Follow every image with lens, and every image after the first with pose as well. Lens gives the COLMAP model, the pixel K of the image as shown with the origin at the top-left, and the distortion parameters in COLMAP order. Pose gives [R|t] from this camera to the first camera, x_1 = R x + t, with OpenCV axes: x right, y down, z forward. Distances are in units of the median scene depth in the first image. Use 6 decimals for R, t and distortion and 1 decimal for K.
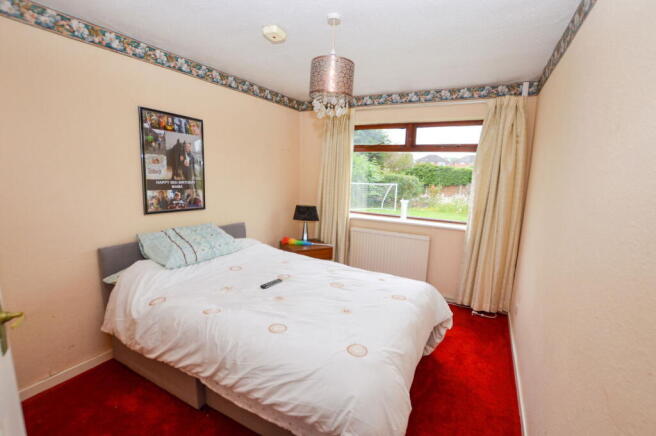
lens RADIAL K [[330.8, 0, 301.5], [0, 330.8, 226.7], [0, 0, 1]] dist [0.000754, 0.000116]
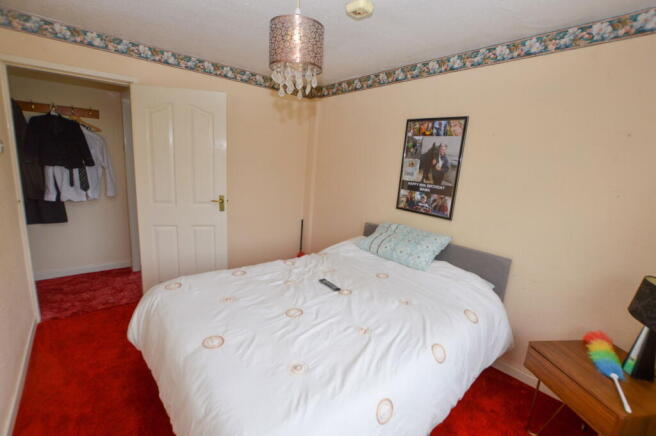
lens RADIAL K [[296.1, 0, 328.0], [0, 296.1, 218.0], [0, 0, 1]] dist [-0.001295, -0.000227]
pose [[-0.308903, 0.133053, -0.941741, 0.599511], [-0.225635, 0.951647, 0.208464, -0.164500], [0.923941, 0.276885, -0.263945, 1.012201]]
